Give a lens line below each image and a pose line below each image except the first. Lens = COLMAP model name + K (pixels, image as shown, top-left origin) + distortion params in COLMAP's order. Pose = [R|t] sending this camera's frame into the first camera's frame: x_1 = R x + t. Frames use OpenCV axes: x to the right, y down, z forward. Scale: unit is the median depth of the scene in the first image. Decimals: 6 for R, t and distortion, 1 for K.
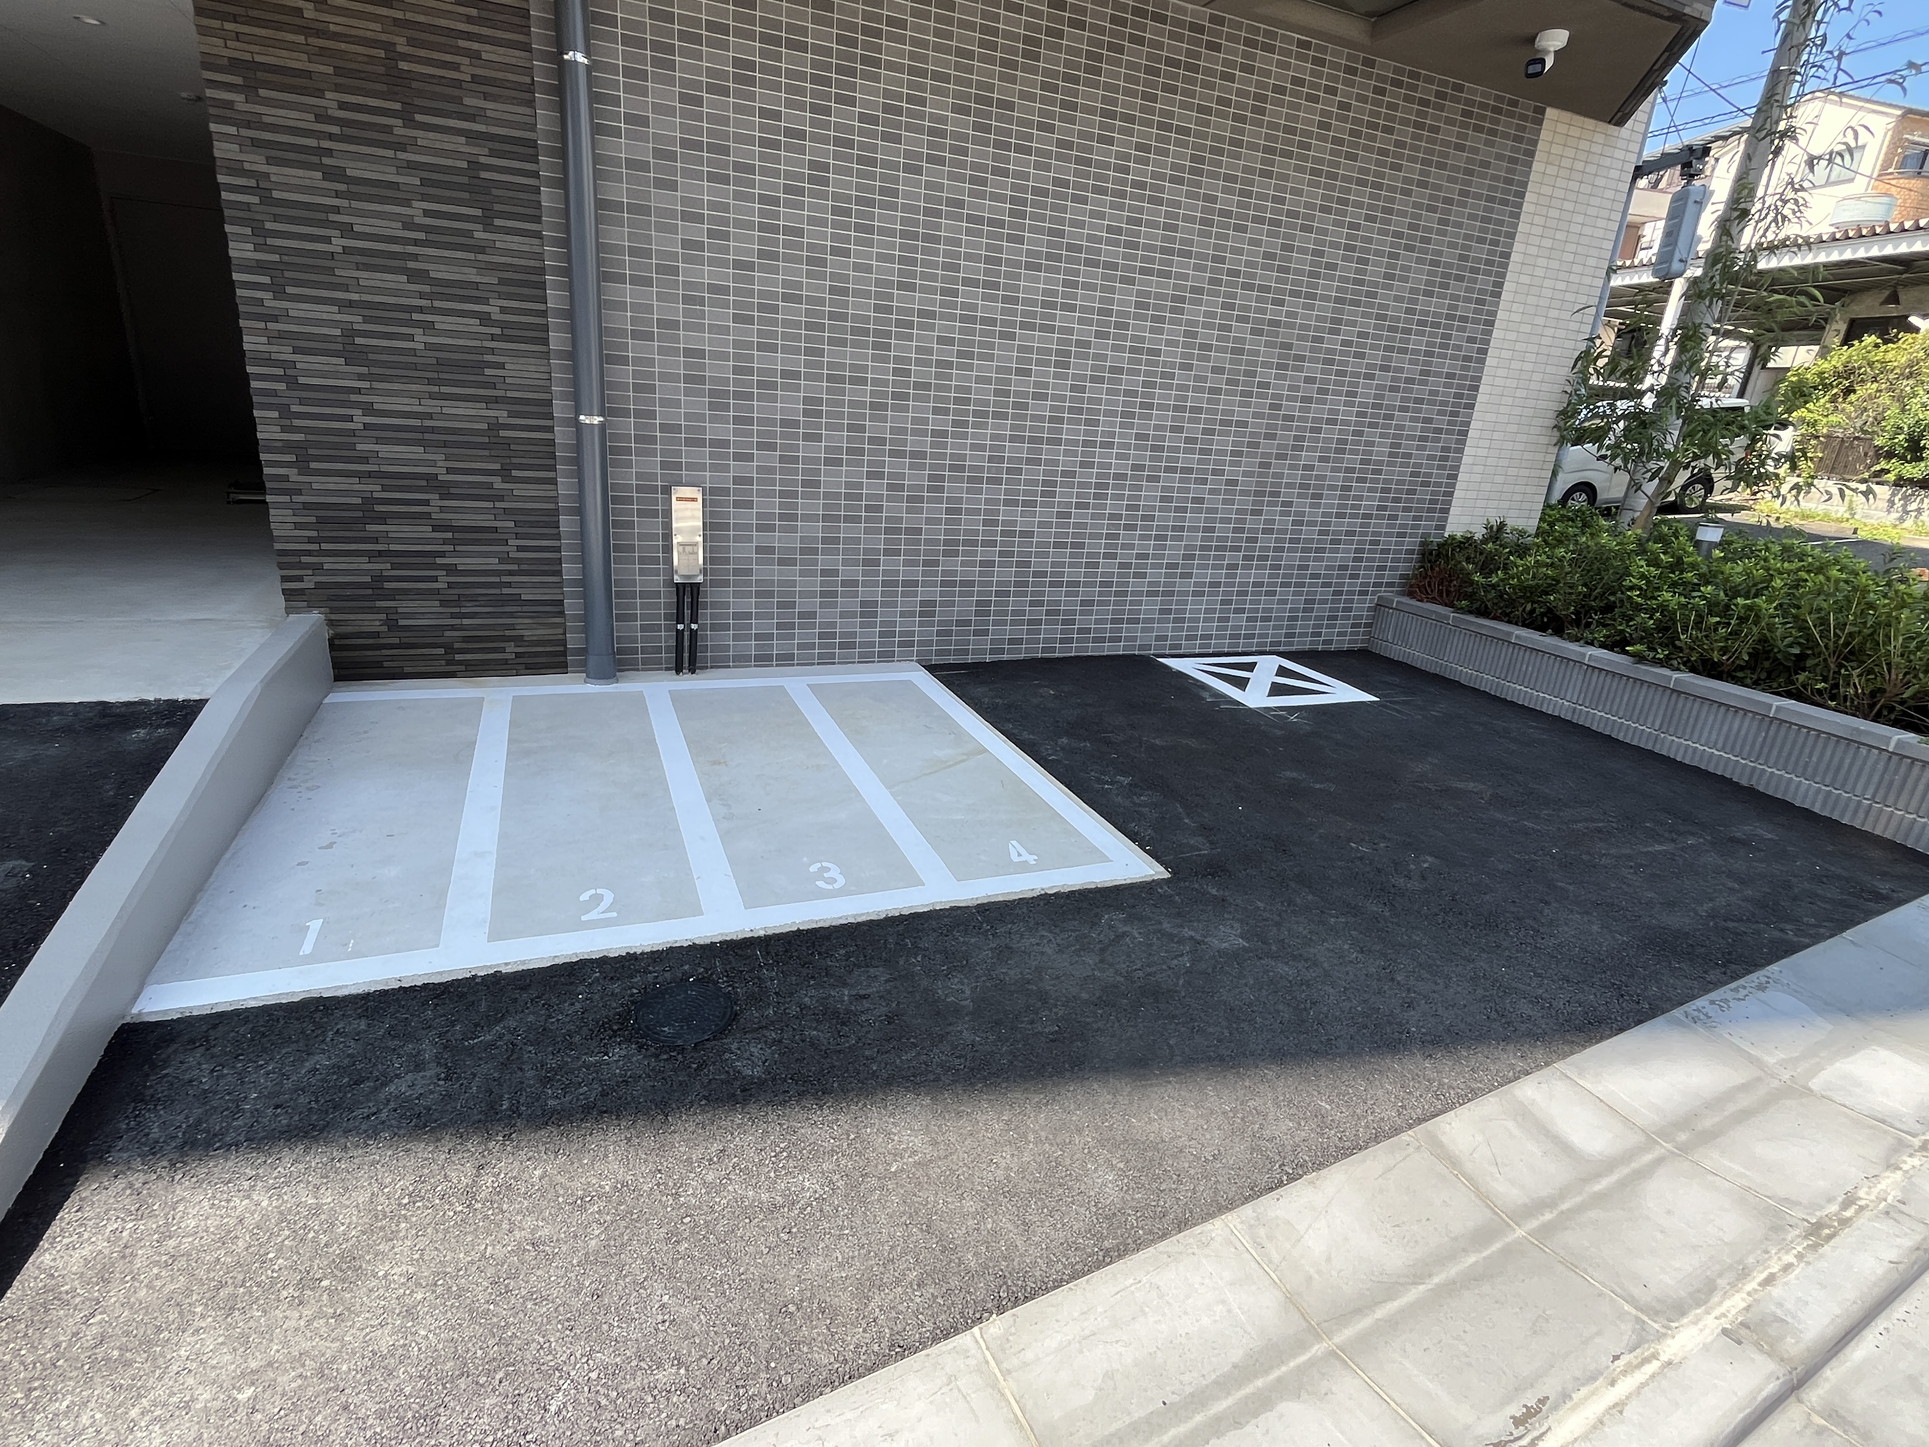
lens RADIAL K [[946.7, 0, 956.6], [0, 946.7, 721.9], [0, 0, 1]] dist [-0.003214, 0.000468]
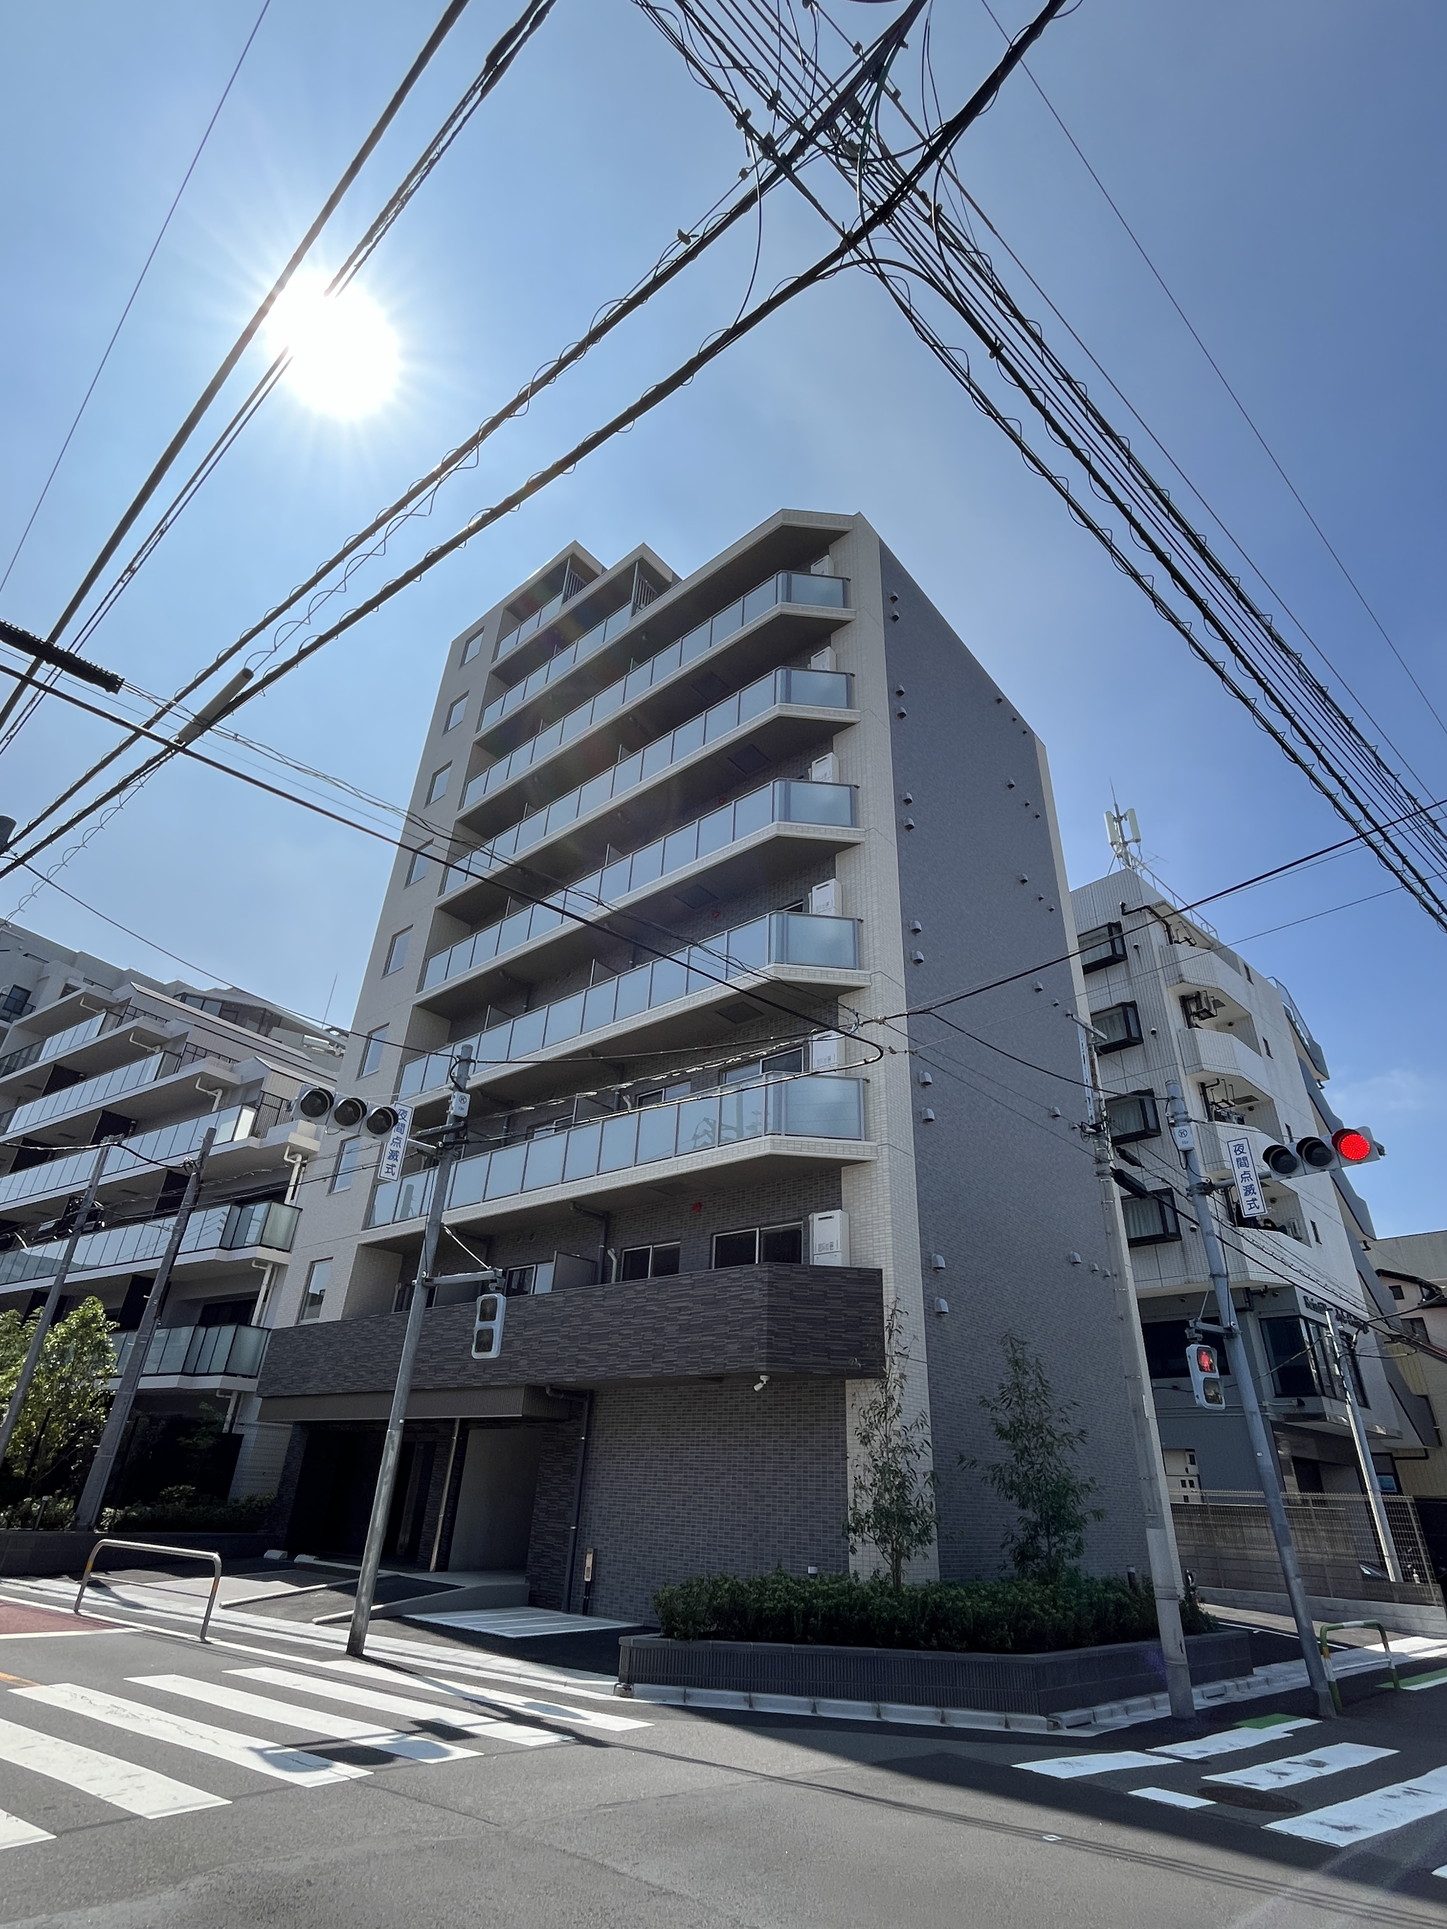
lens RADIAL K [[946.7, 0, 722.3], [0, 946.7, 963.4], [0, 0, 1]] dist [-0.003214, 0.000468]
pose [[0.456148, -0.488469, -0.743860, 3.547560], [-0.297569, 0.704048, -0.644801, 0.334246], [0.838679, 0.515474, 0.175797, -0.322150]]
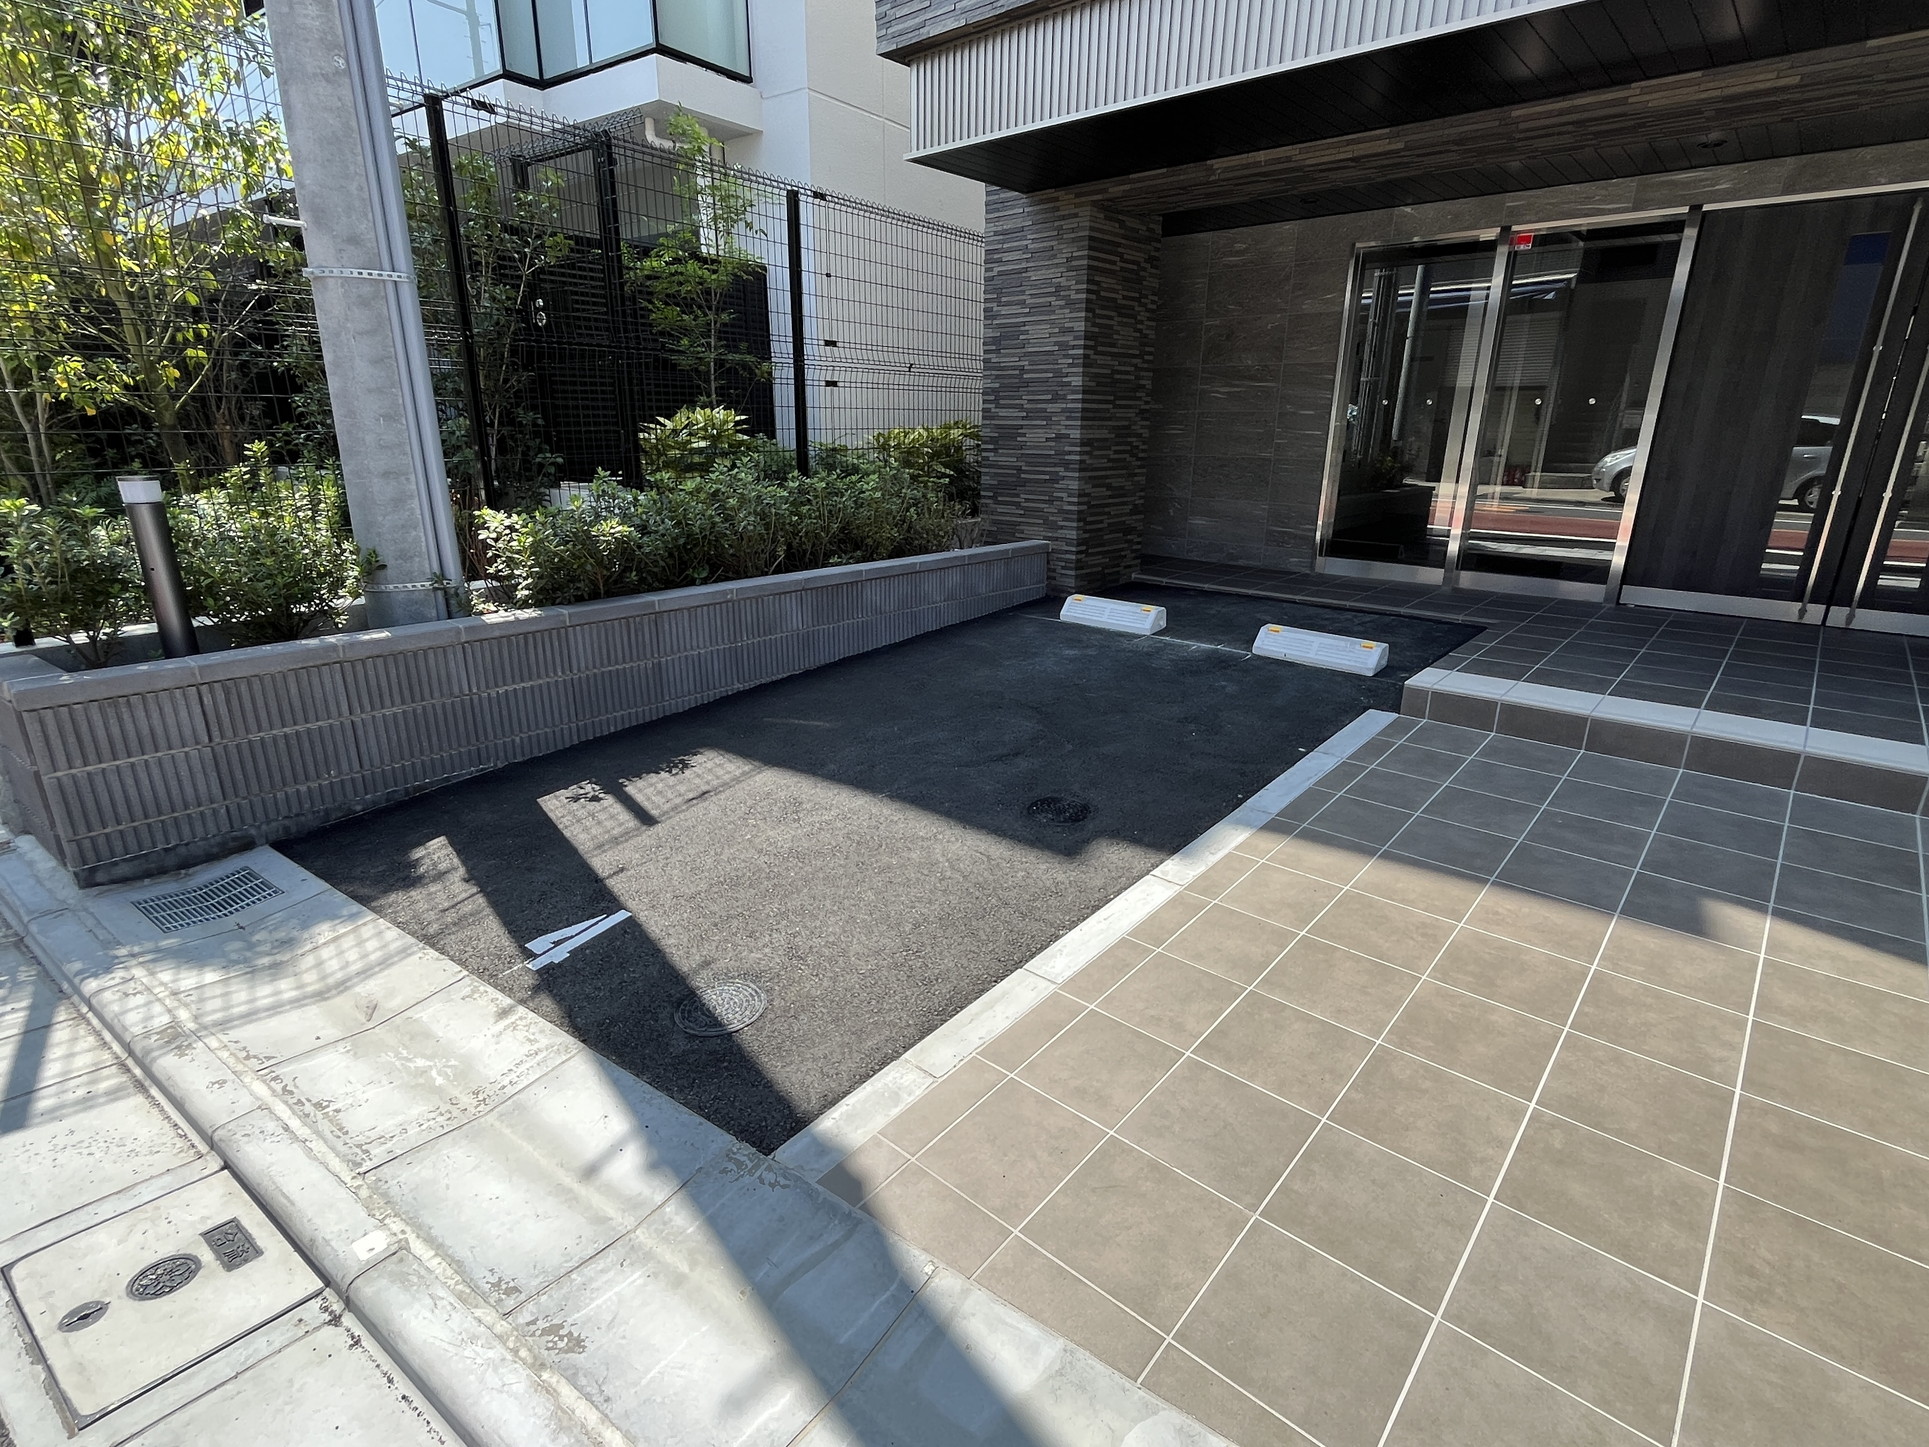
lens RADIAL K [[946.7, 0, 956.6], [0, 946.7, 721.9], [0, 0, 1]] dist [-0.003214, 0.000468]
pose [[0.429879, 0.202538, -0.879876, -1.125342], [-0.268456, 0.959114, 0.089619, 0.128698], [0.862053, 0.197682, 0.466676, -0.636853]]
